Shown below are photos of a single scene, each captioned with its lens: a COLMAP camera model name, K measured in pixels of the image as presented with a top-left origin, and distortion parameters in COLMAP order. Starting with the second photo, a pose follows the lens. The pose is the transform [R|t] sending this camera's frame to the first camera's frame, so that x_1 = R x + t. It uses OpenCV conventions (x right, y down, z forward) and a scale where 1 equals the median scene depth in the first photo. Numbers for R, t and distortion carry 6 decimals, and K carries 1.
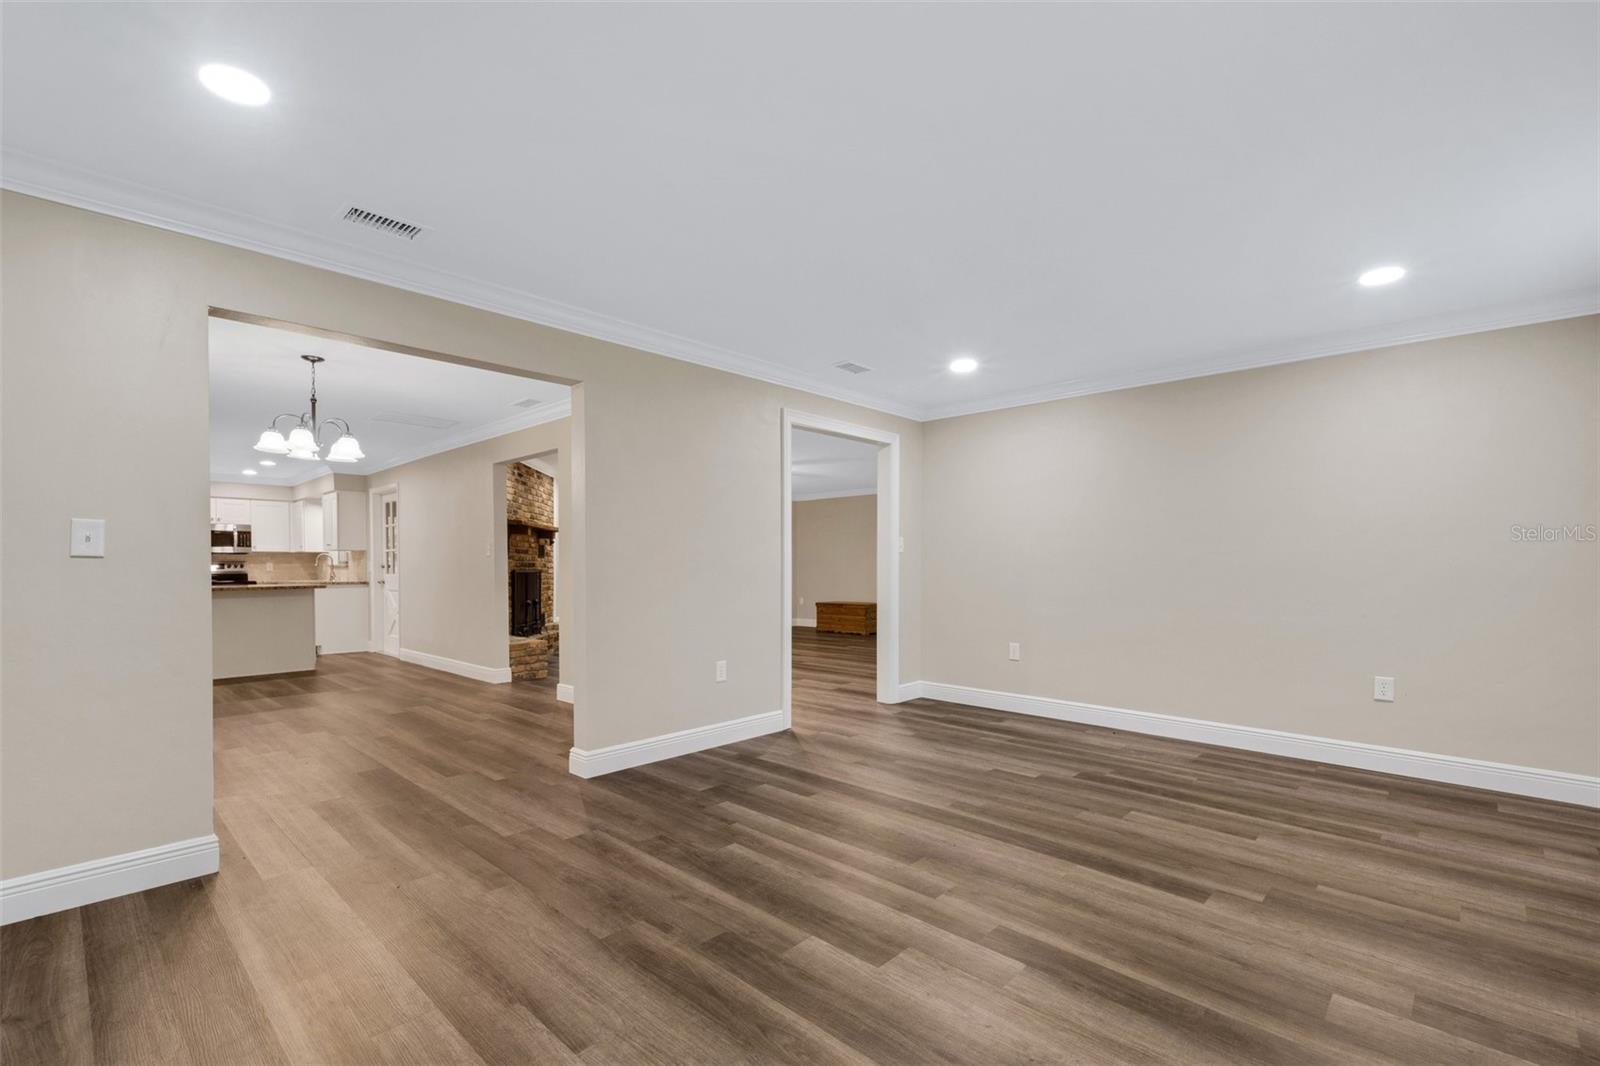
lens RADIAL K [[712.7, 0, 789.1], [0, 712.7, 572.0], [0, 0, 1]] dist [0.017482, -0.000939]
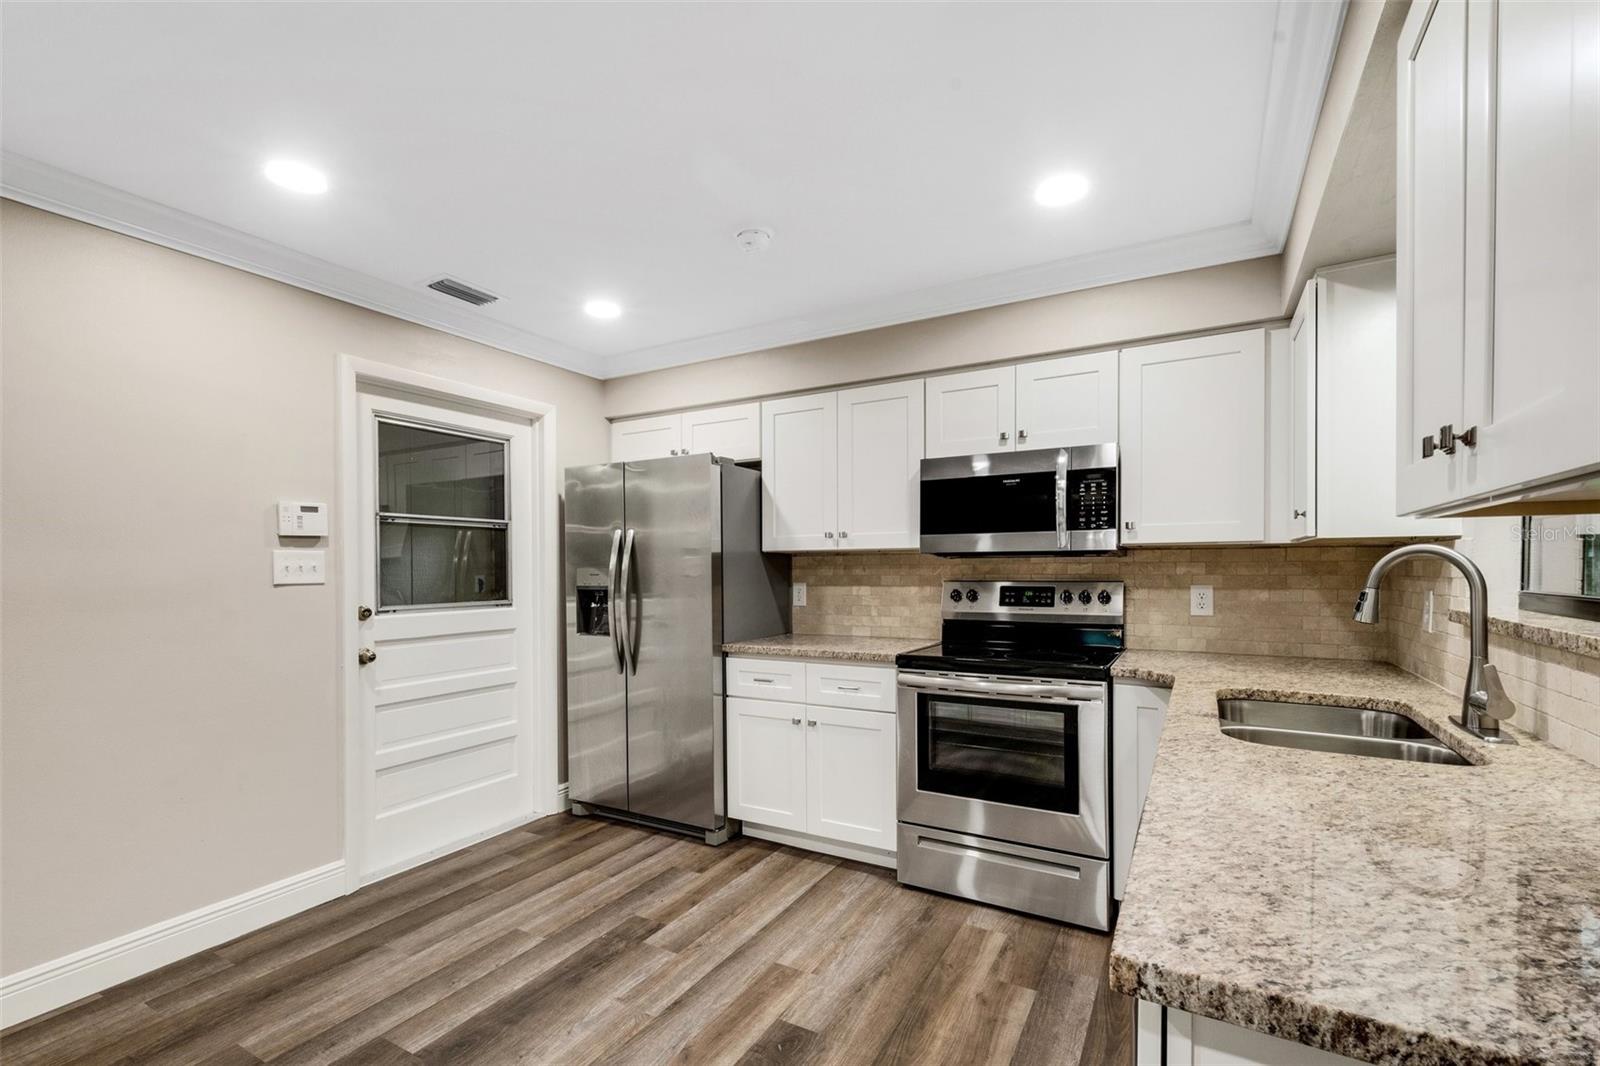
lens RADIAL K [[712.7, 0, 789.1], [0, 712.7, 572.0], [0, 0, 1]] dist [0.017482, -0.000939]
pose [[0.240904, 0.006186, -0.970529, -0.525994], [-0.001738, 0.999981, 0.005943, -0.020327], [0.970547, 0.000255, 0.240910, 0.825372]]
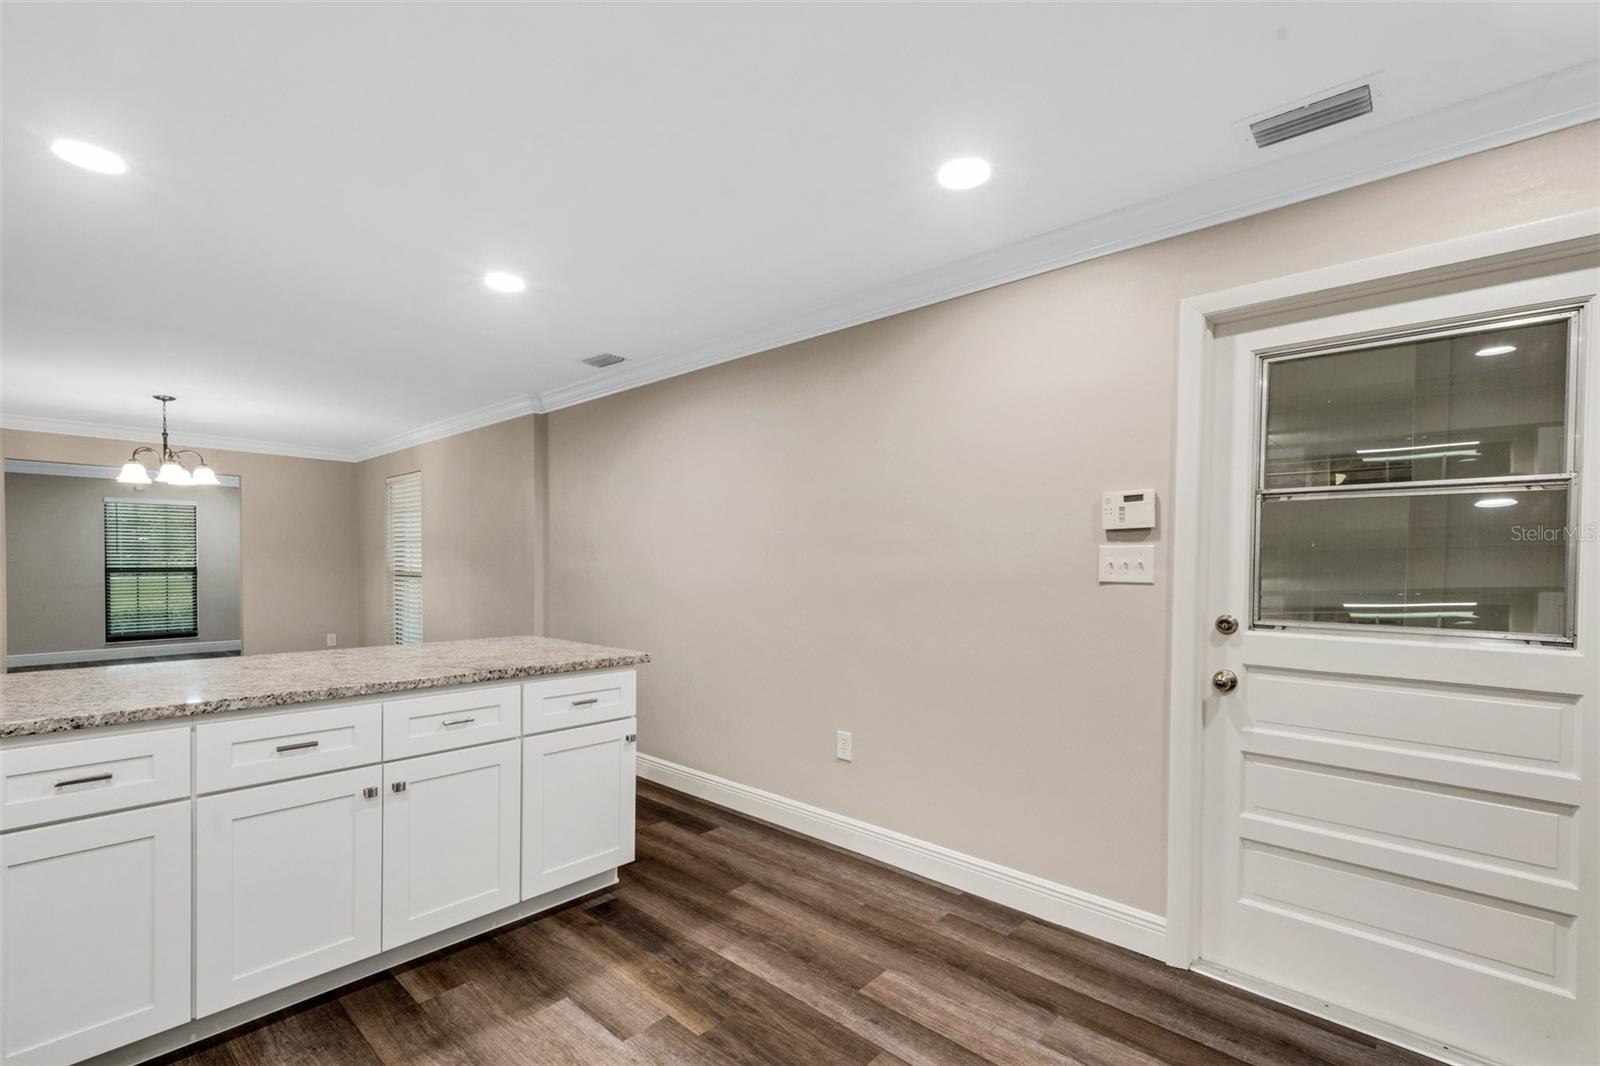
lens RADIAL K [[712.7, 0, 789.1], [0, 712.7, 572.0], [0, 0, 1]] dist [0.017482, -0.000939]
pose [[-0.999730, -0.006749, -0.022221, -0.704497], [-0.007264, 0.999705, 0.023163, -0.022108], [0.022059, 0.023318, -0.999485, 0.944184]]
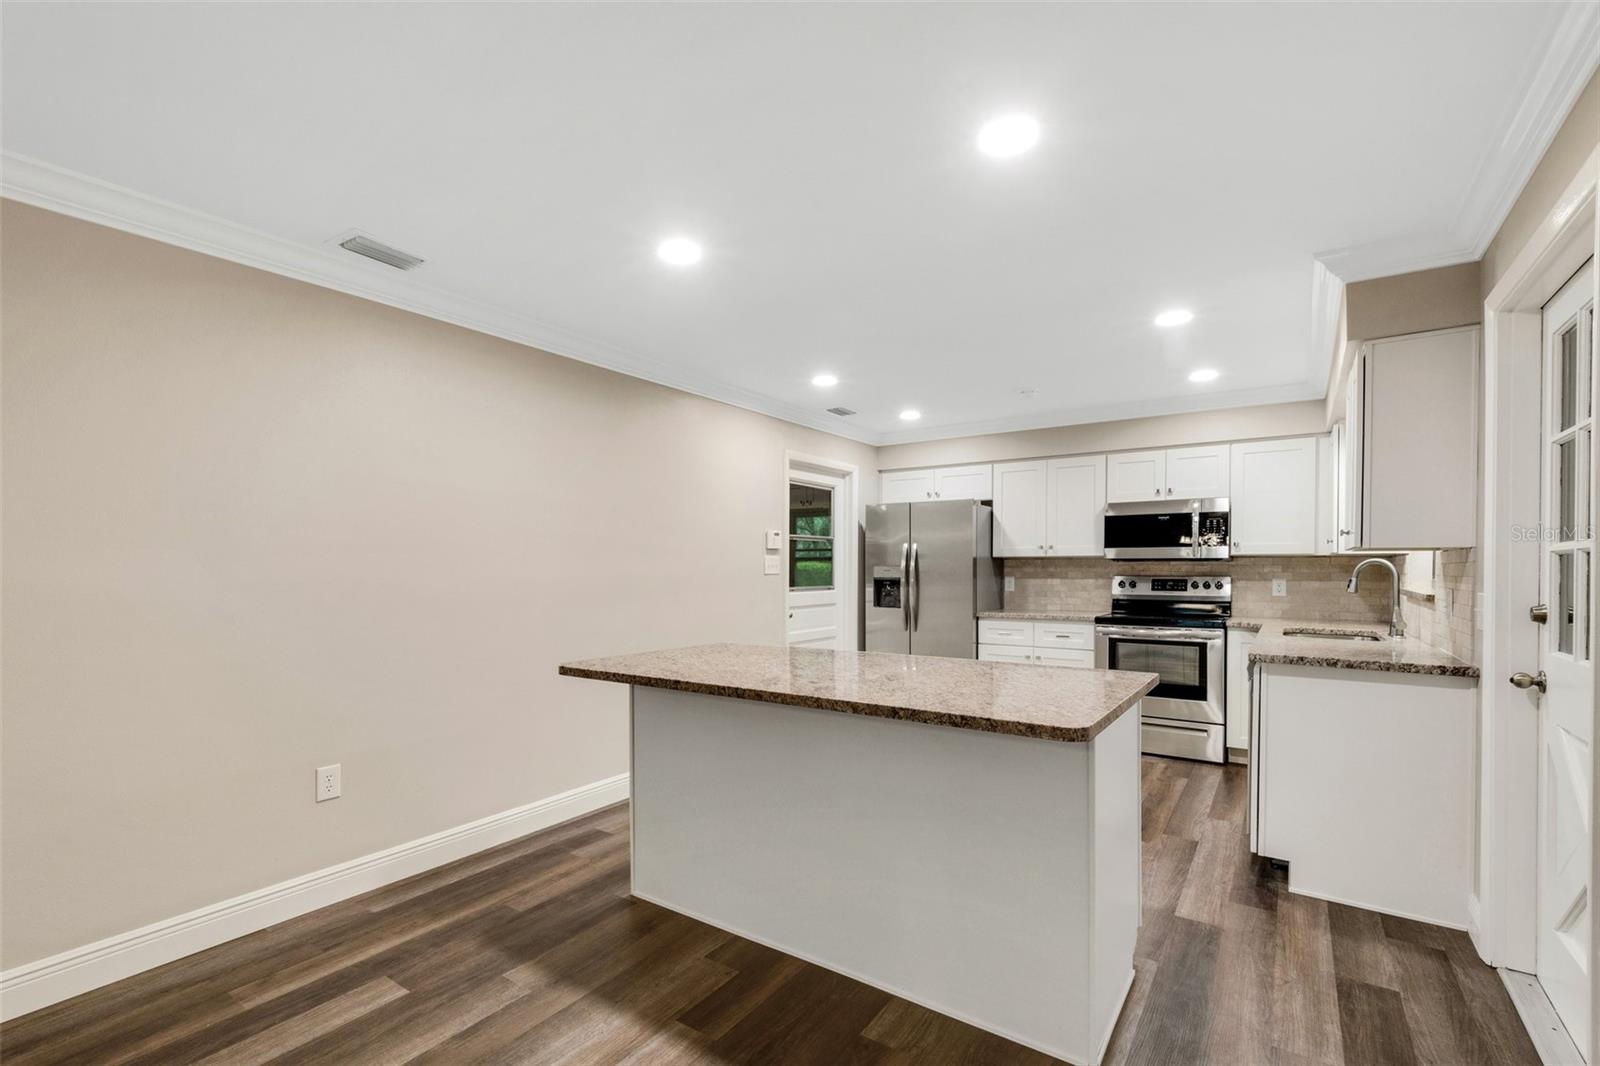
lens RADIAL K [[719.5, 0, 787.2], [0, 719.5, 573.3], [0, 0, 1]] dist [0.015065, -0.000031]
pose [[0.157468, 0.010310, -0.987470, -0.335396], [-0.007579, 0.999929, 0.009232, -0.019300], [0.987495, 0.006030, 0.157535, 0.650789]]
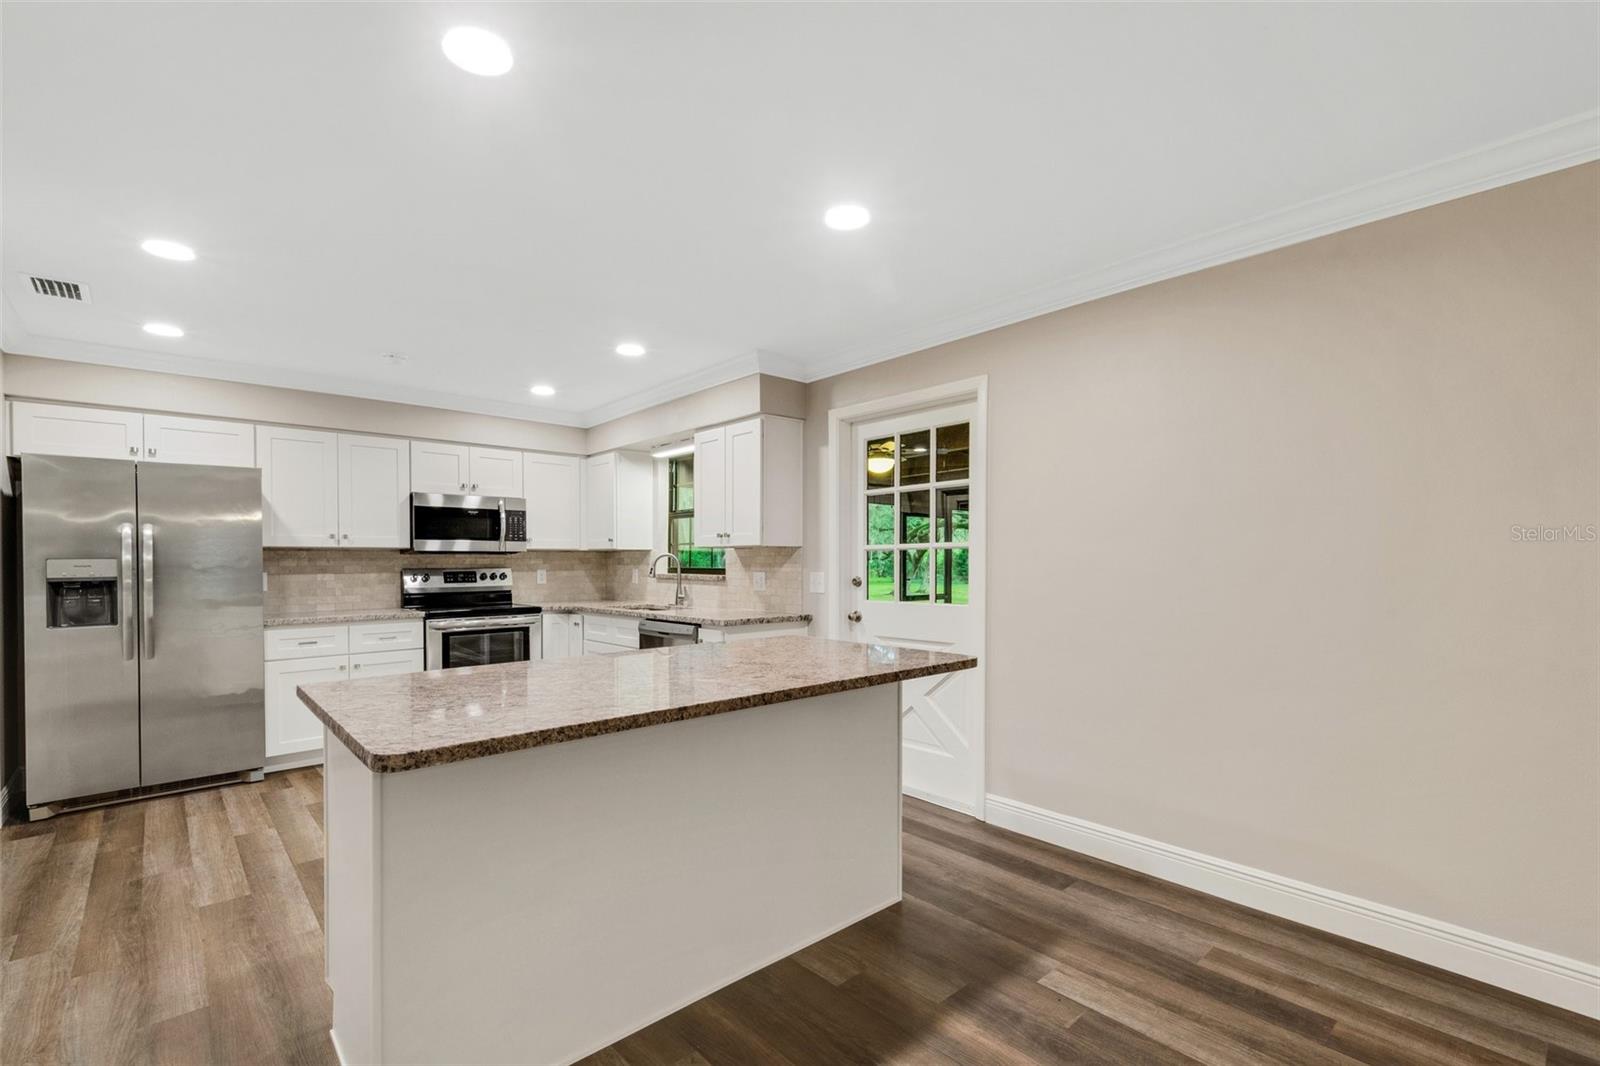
lens RADIAL K [[709.3, 0, 800.3], [0, 709.3, 562.5], [0, 0, 1]] dist [0.014877, -0.000621]
pose [[0.997927, -0.001759, -0.064331, -0.515064], [0.001517, 0.999992, -0.003815, -0.016658], [0.064338, 0.003709, 0.997921, 0.497042]]
